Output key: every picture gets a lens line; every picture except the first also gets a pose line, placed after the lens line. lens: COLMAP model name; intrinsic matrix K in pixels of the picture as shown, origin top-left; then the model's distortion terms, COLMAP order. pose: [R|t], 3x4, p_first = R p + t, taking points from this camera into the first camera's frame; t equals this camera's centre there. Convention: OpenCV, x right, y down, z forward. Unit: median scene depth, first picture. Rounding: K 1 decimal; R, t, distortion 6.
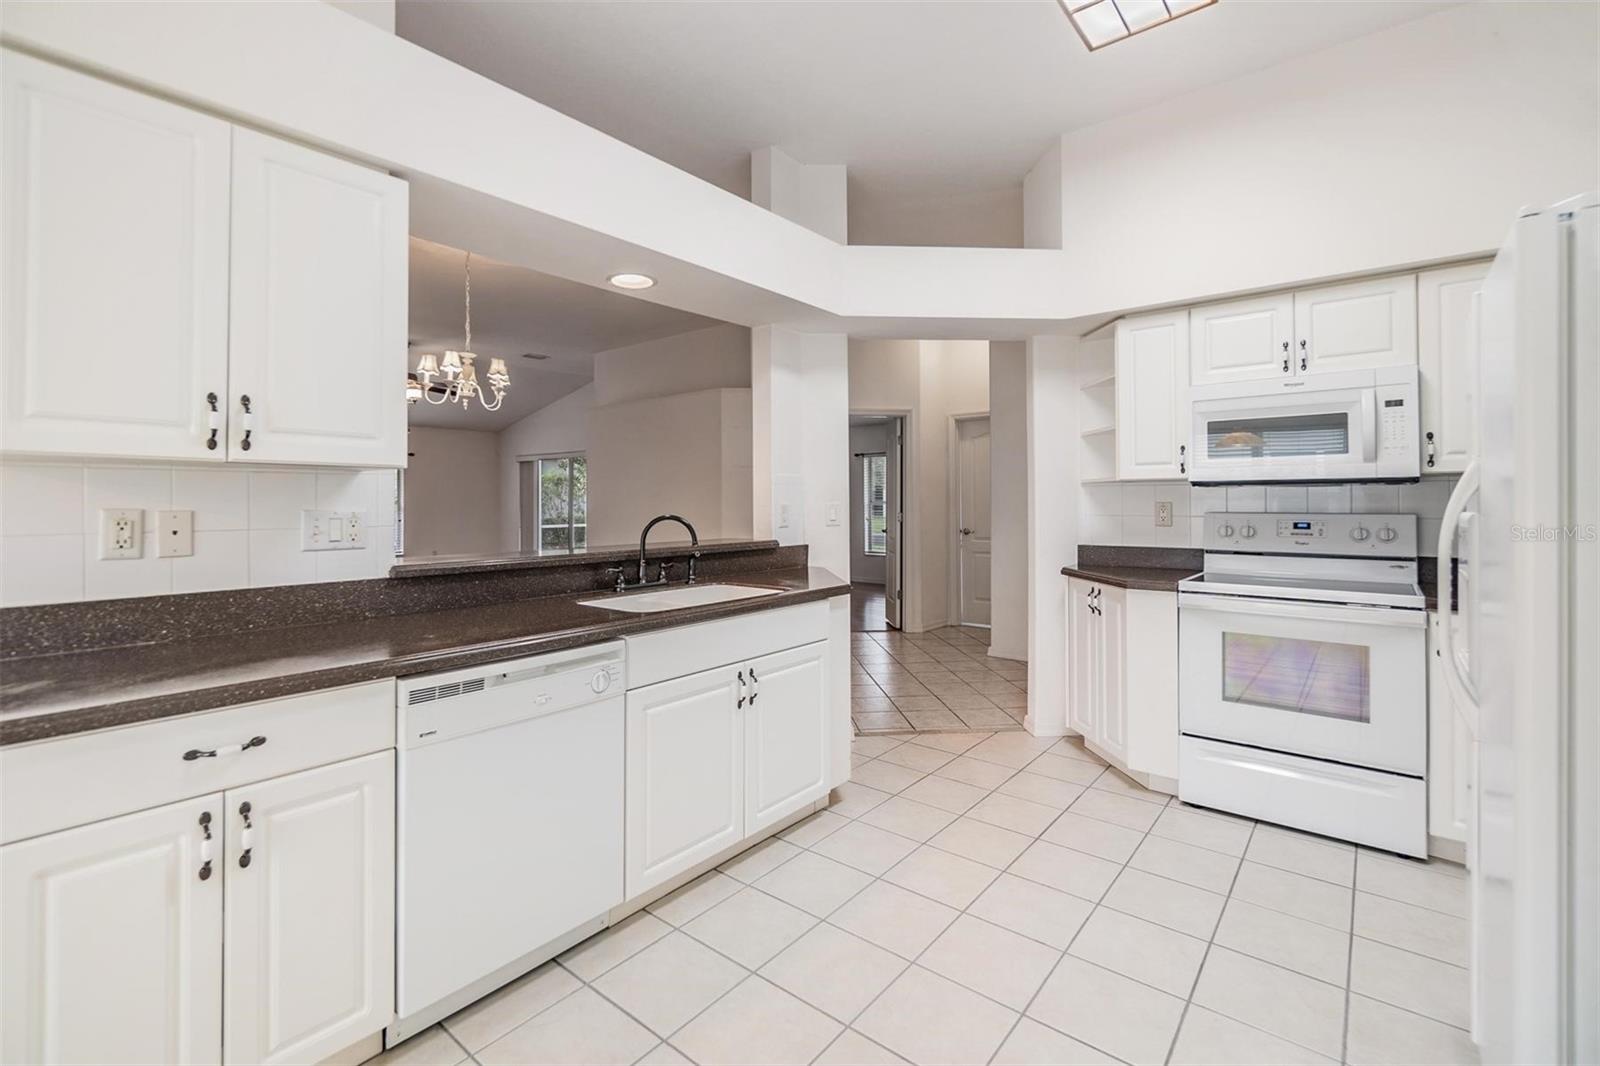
lens RADIAL K [[696.0, 0, 800.8], [0, 696.0, 509.3], [0, 0, 1]] dist [-0.004706, -0.000882]
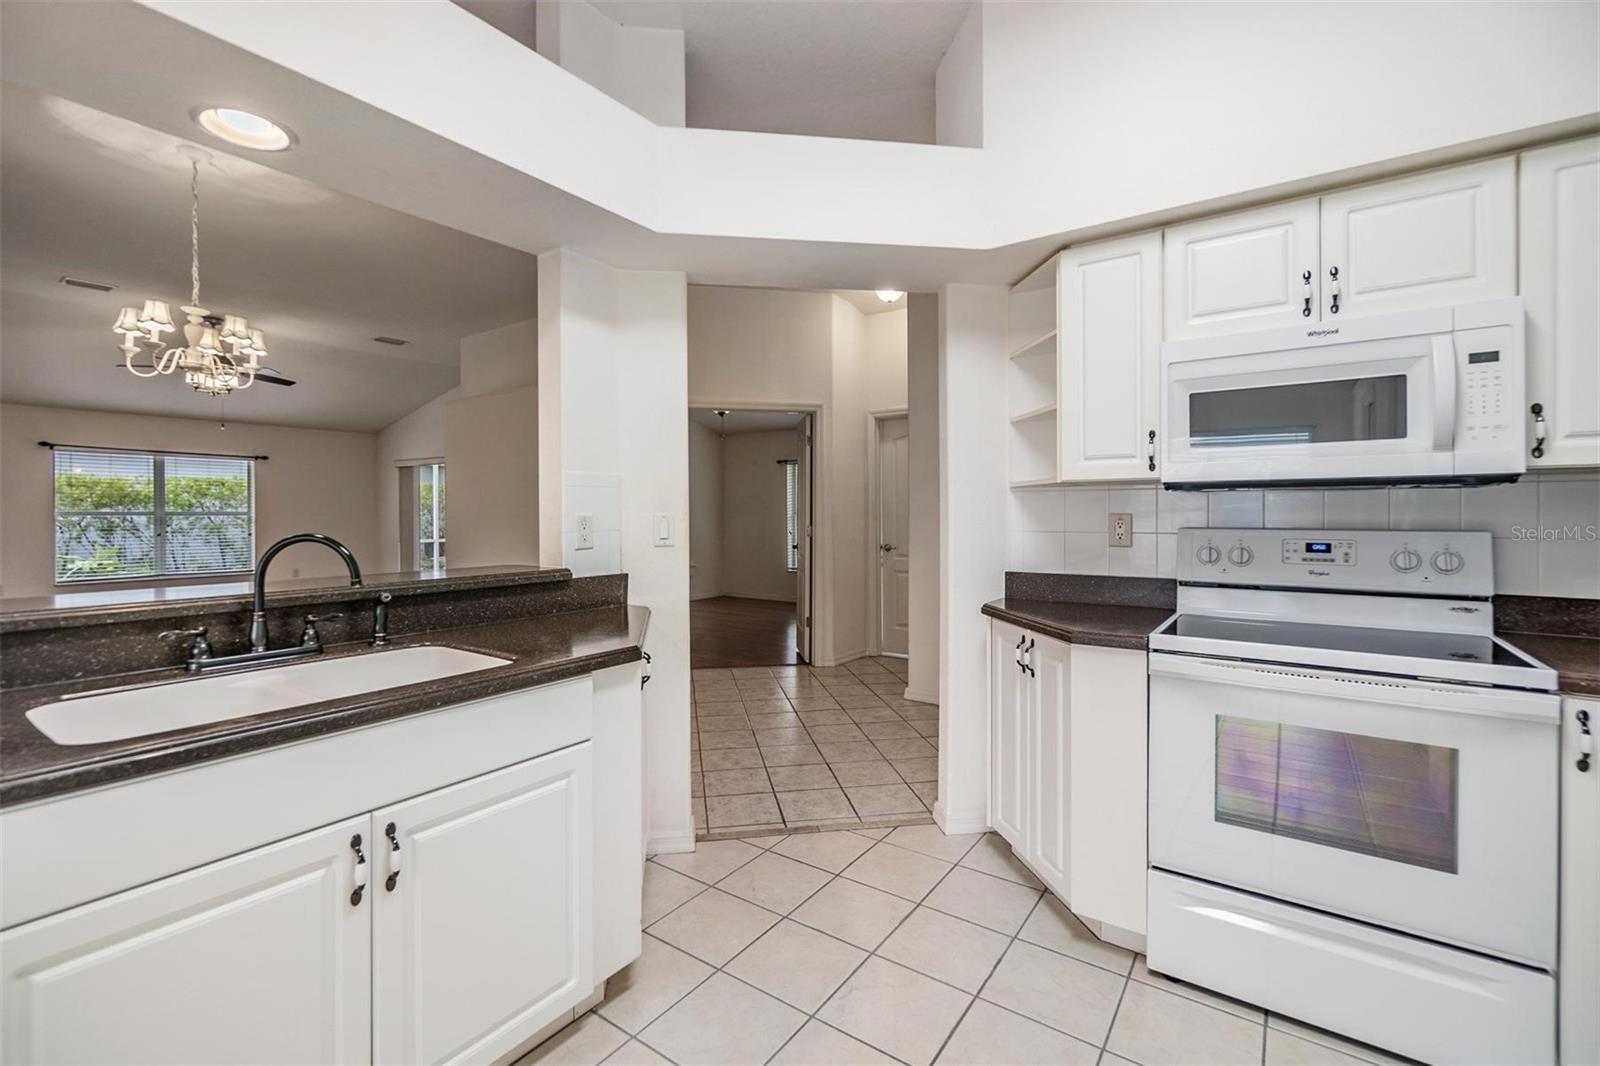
lens RADIAL K [[696.0, 0, 798.8], [0, 696.0, 531.7], [0, 0, 1]] dist [-0.004706, -0.000882]
pose [[0.997315, -0.000191, 0.073228, 0.152206], [-0.000898, 0.999889, 0.014839, -0.001910], [-0.073223, -0.014865, 0.997205, 0.339930]]
